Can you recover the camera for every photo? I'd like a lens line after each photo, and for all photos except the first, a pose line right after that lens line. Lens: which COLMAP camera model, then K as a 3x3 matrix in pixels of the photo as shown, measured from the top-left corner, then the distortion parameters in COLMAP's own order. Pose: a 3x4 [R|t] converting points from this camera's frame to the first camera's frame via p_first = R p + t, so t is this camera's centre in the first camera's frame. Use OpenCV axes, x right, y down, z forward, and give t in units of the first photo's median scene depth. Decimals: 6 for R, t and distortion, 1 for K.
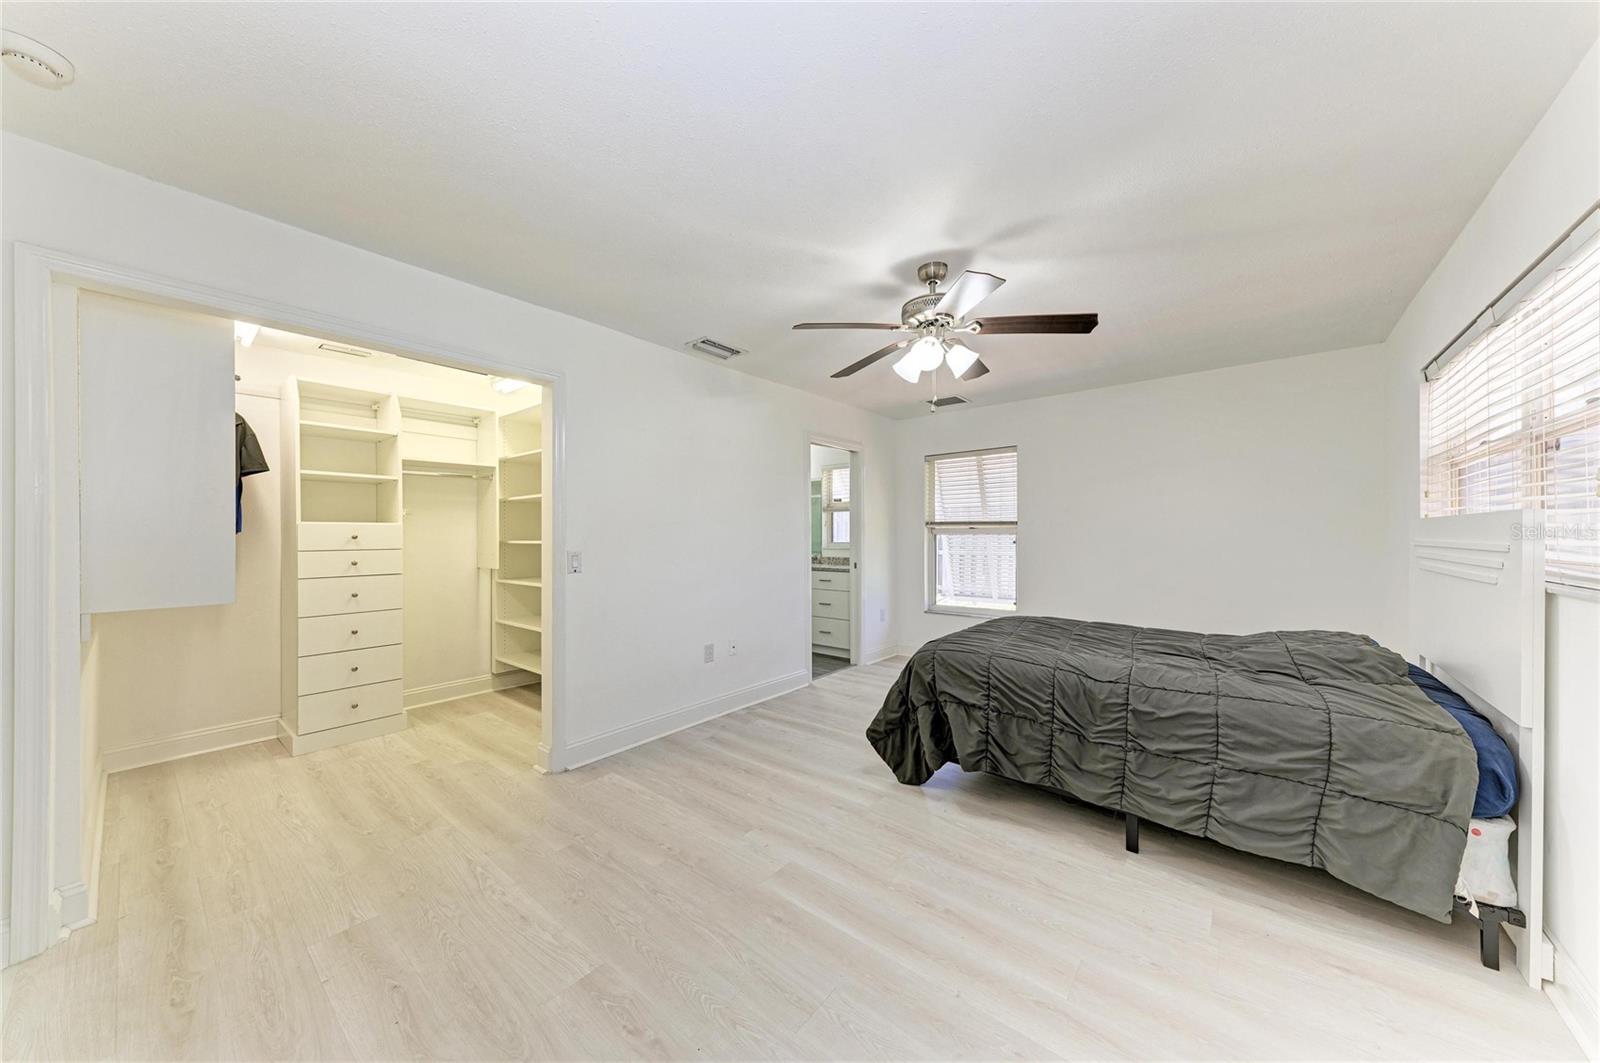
lens RADIAL K [[539.9, 0, 799.4], [0, 539.9, 531.0], [0, 0, 1]] dist [0.021927, -0.005347]
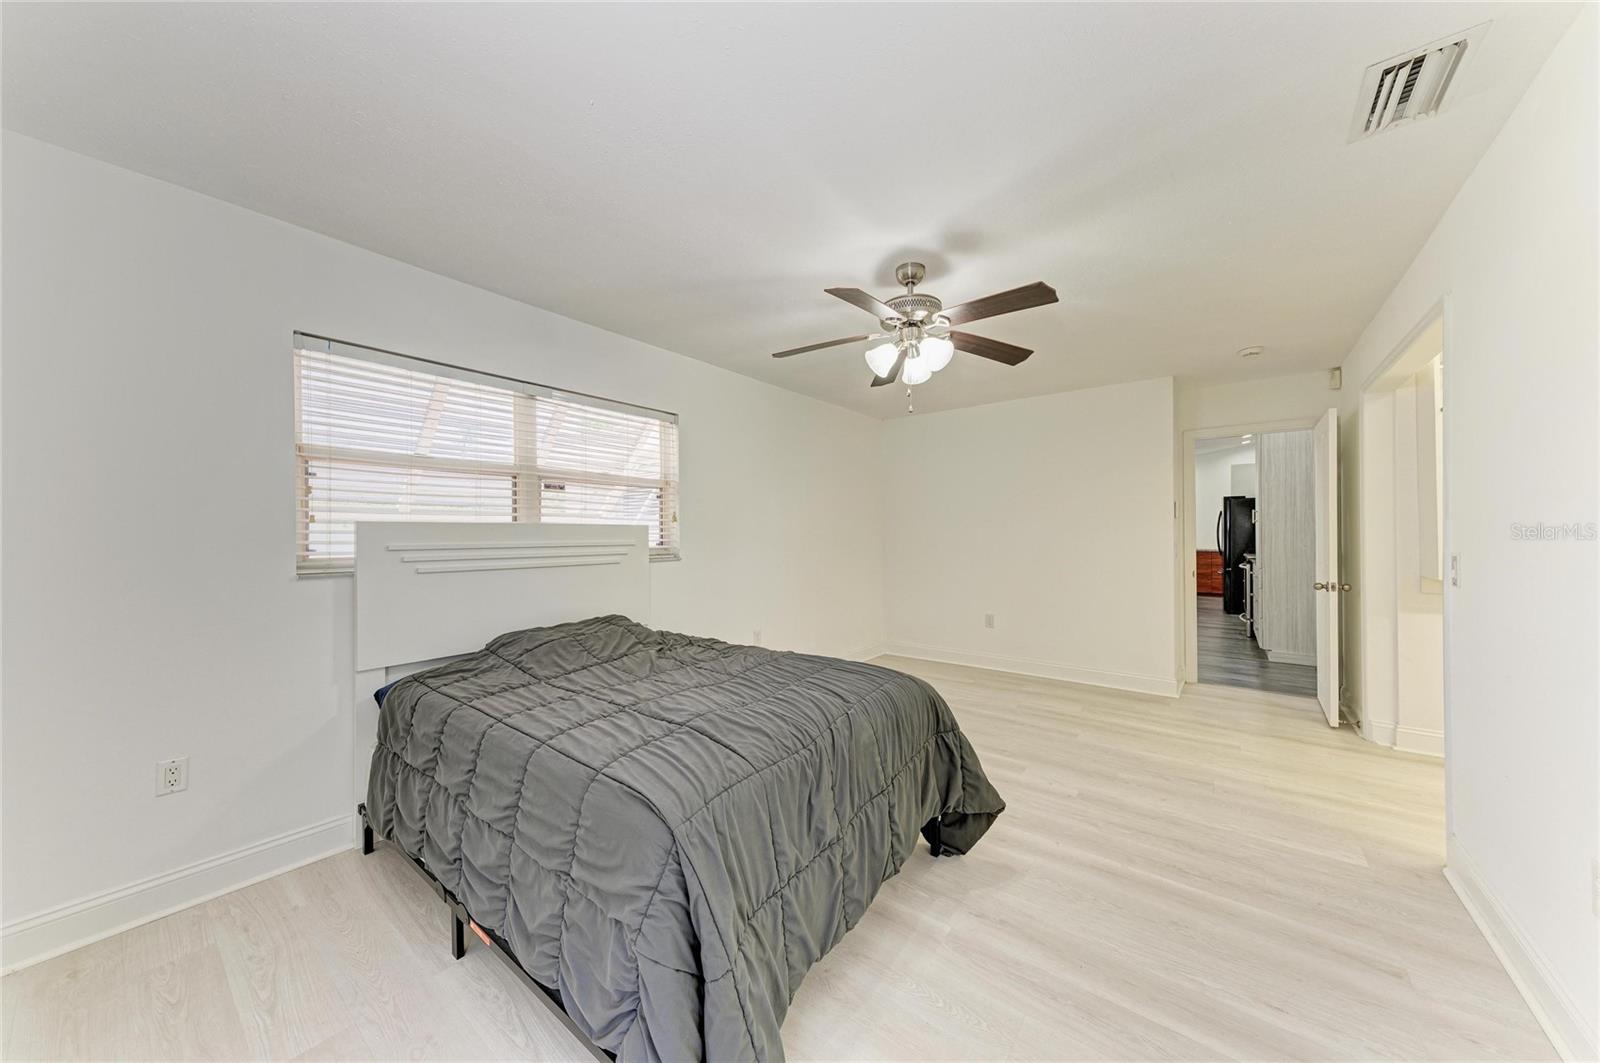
lens RADIAL K [[542.4, 0, 808.3], [0, 542.4, 530.8], [0, 0, 1]] dist [0.022293, -0.004968]
pose [[-0.999597, 0.011858, -0.025804, 0.459095], [0.011969, 0.999920, -0.004131, 0.003946], [0.025753, -0.004439, -0.999658, 1.987651]]
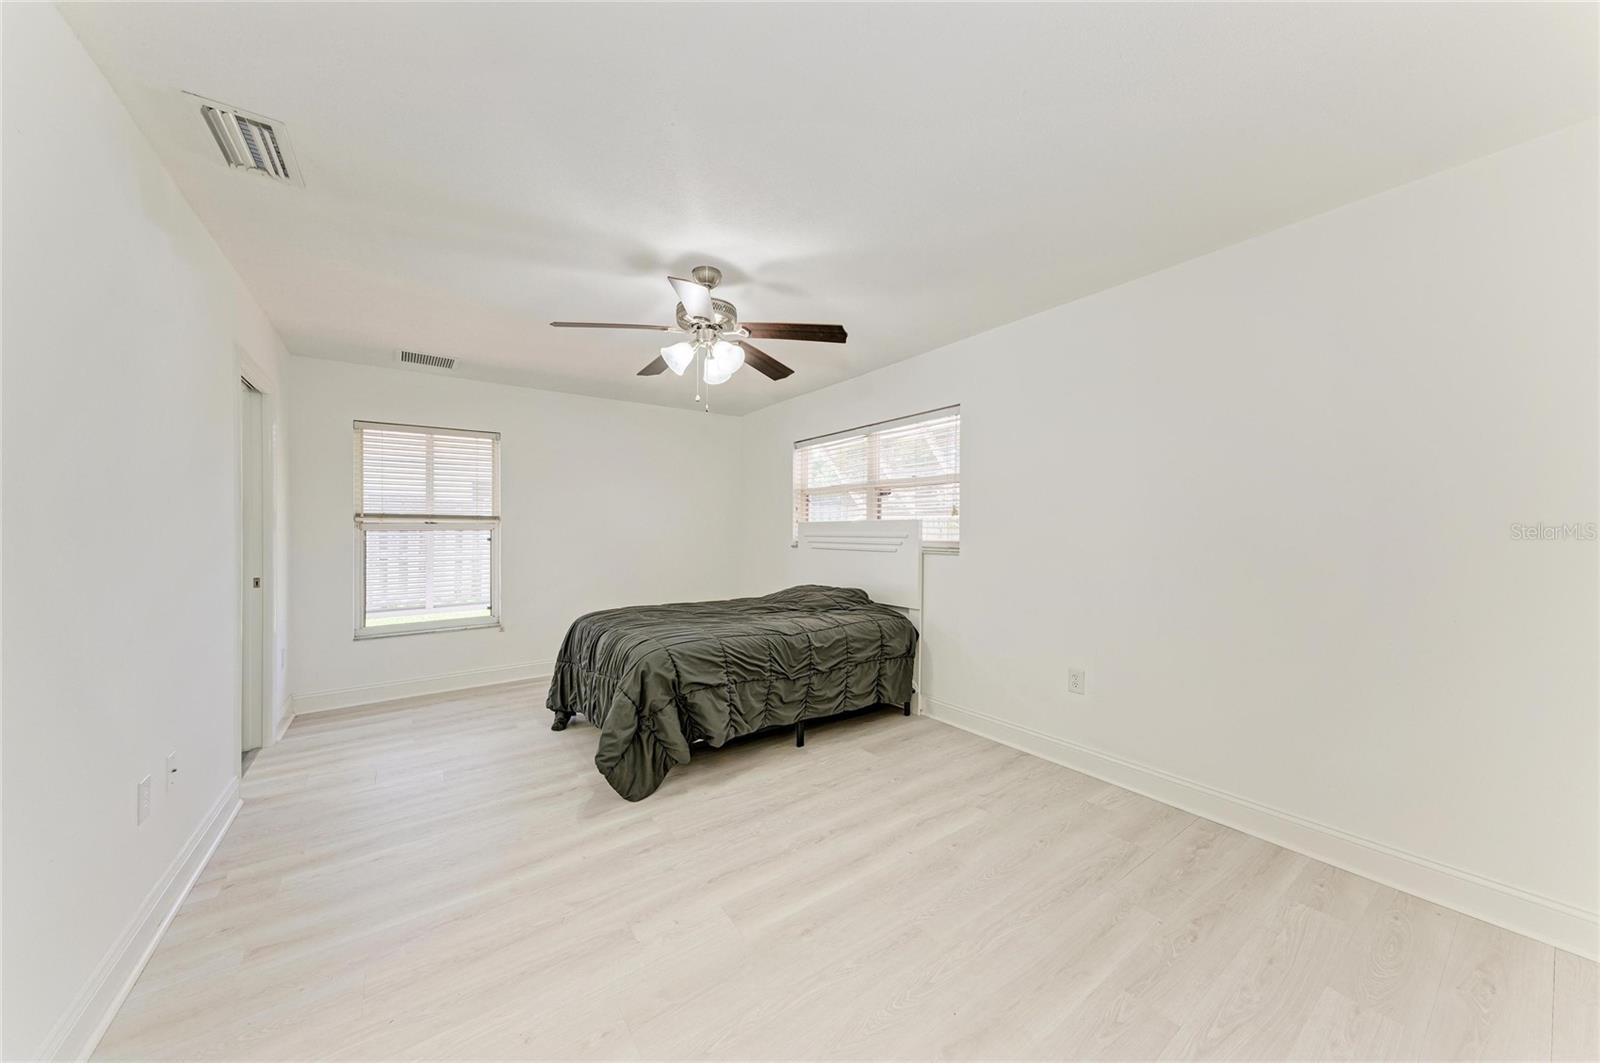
lens RADIAL K [[539.9, 0, 799.4], [0, 539.9, 531.0], [0, 0, 1]] dist [0.021927, -0.005347]
pose [[0.257515, -0.000346, 0.966274, -0.701541], [-0.005699, 0.999982, 0.001877, 0.004374], [-0.966257, -0.005990, 0.257509, 0.557196]]
